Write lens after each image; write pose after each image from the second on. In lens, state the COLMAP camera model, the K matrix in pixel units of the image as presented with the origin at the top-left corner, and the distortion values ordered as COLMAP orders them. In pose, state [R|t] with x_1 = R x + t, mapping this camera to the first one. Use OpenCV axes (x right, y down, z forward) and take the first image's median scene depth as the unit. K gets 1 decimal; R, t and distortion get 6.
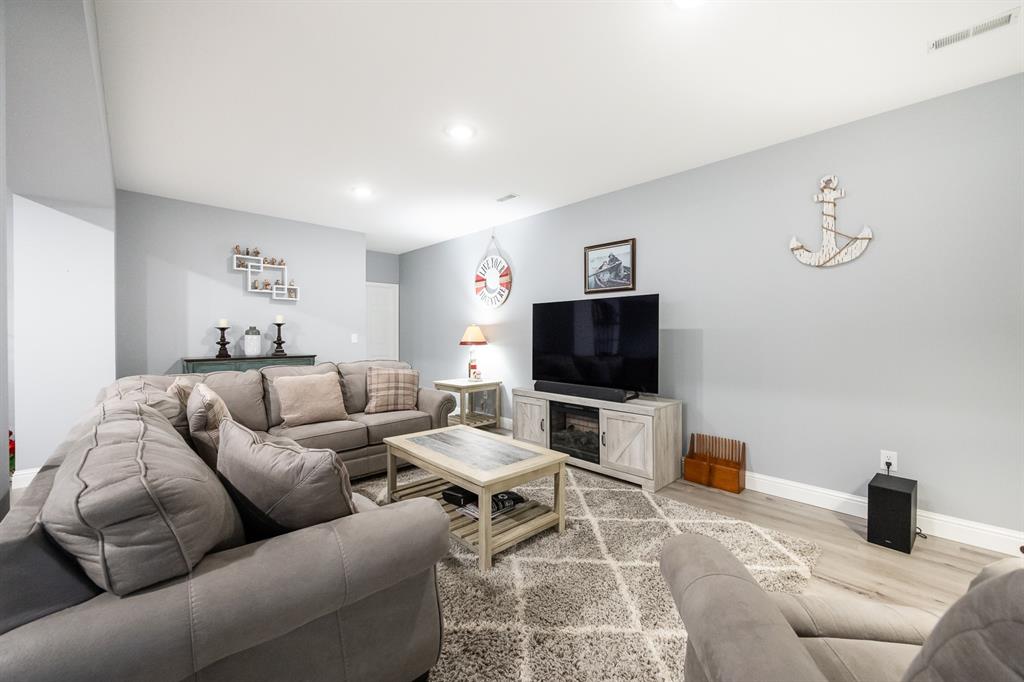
lens RADIAL K [[400.8, 0, 521.8], [0, 400.8, 340.4], [0, 0, 1]] dist [-0.002678, -0.000204]
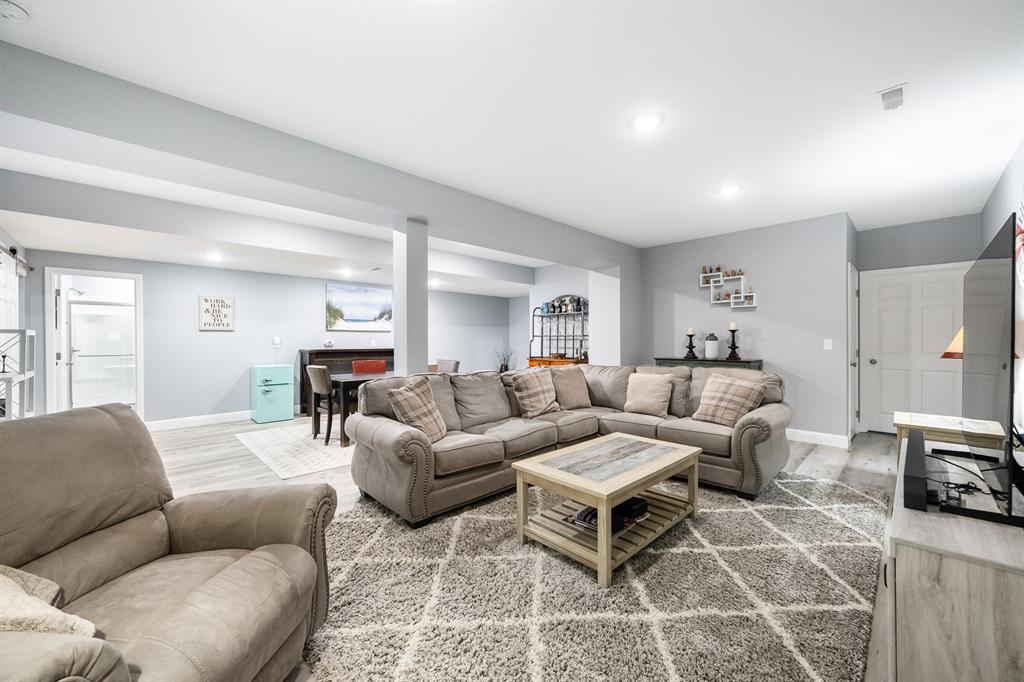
lens RADIAL K [[389.1, 0, 516.7], [0, 389.1, 341.0], [0, 0, 1]] dist [-0.008077, 0.000143]
pose [[0.005616, 0.001841, -0.999983, 0.492703], [-0.012979, 0.999914, 0.001768, -0.007177], [0.999900, 0.012969, 0.005639, 0.461469]]
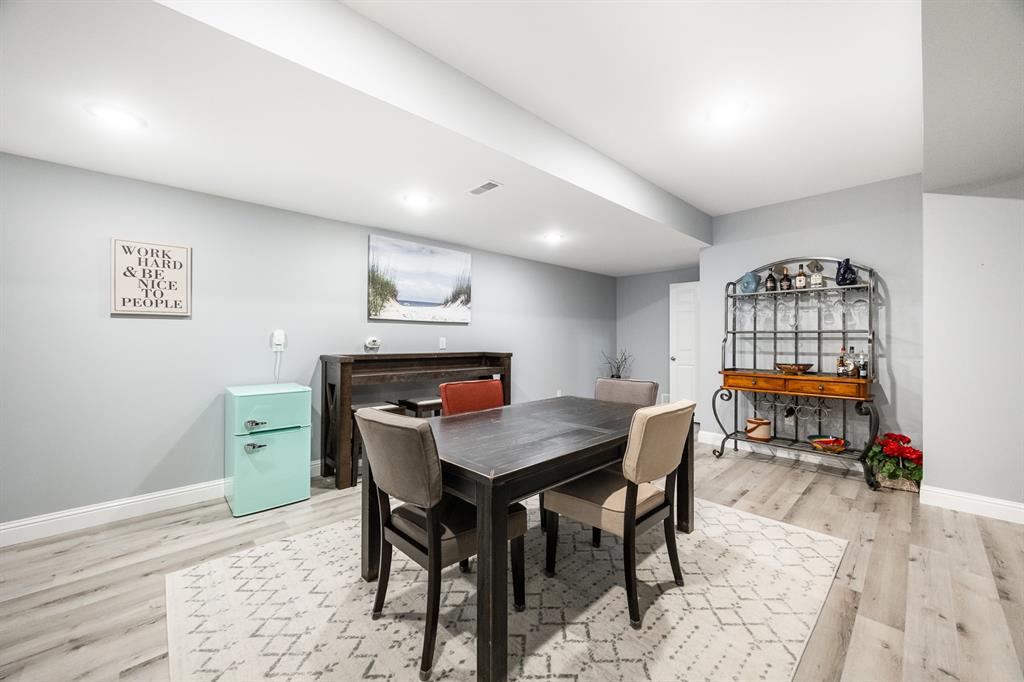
lens RADIAL K [[389.1, 0, 512.5], [0, 389.1, 337.5], [0, 0, 1]] dist [-0.008077, 0.000143]
pose [[-0.016655, -0.004003, -0.999853, -0.242675], [-0.018465, 0.999823, -0.003695, -0.000043], [0.999691, 0.018401, -0.016726, 0.024152]]
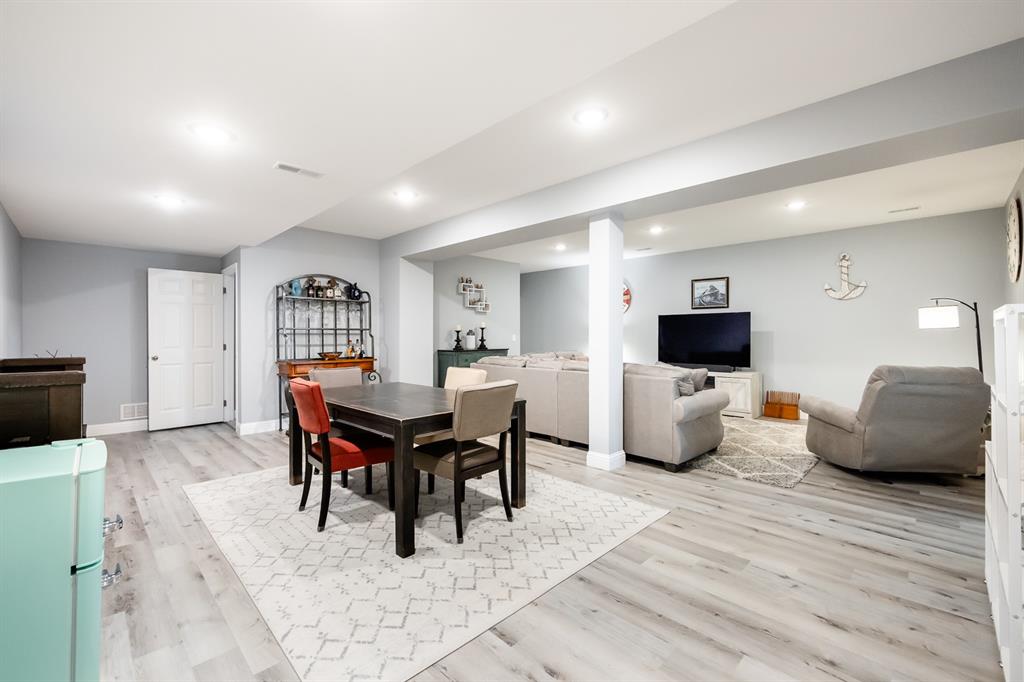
lens RADIAL K [[435.3, 0, 514.9], [0, 435.3, 338.8], [0, 0, 1]] dist [-0.001128, -0.000842]
pose [[0.999903, -0.001262, 0.013859, -0.571285], [0.001348, 0.999980, -0.006205, 0.011218], [-0.013851, 0.006223, 0.999885, -0.718984]]
